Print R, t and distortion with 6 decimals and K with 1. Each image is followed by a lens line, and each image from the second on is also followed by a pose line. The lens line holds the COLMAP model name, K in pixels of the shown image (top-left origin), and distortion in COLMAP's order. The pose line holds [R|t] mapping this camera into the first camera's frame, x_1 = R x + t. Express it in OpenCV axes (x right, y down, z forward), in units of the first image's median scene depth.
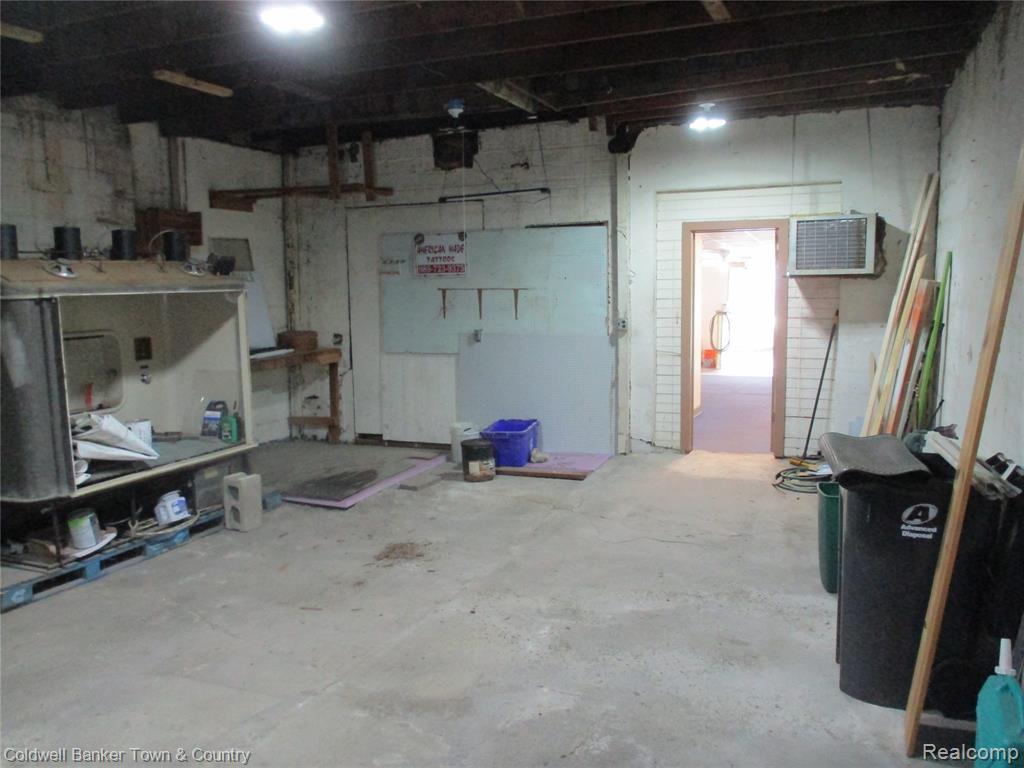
lens RADIAL K [[851.4, 0, 509.5], [0, 851.4, 384.3], [0, 0, 1]] dist [-0.004566, -0.000908]
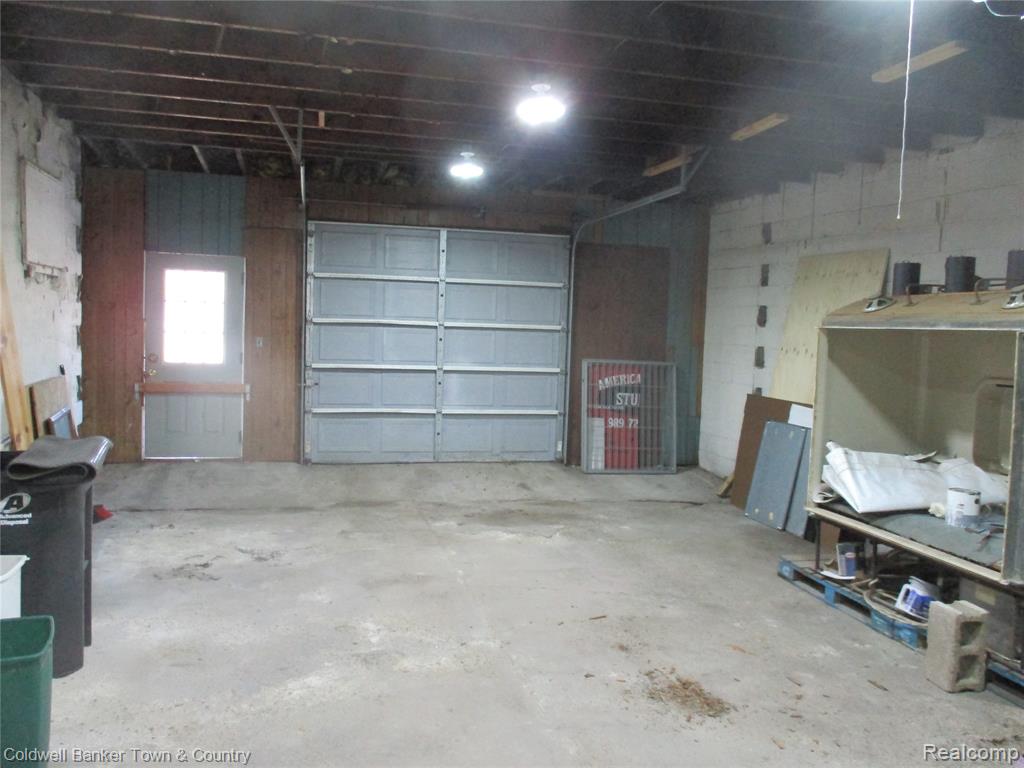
lens RADIAL K [[851.4, 0, 509.7], [0, 851.4, 382.7], [0, 0, 1]] dist [-0.004566, -0.000908]
pose [[-0.799810, 0.029249, -0.599540, 0.442064], [-0.090604, 0.981485, 0.168753, -0.177060], [0.593375, 0.189291, -0.782352, 1.564954]]
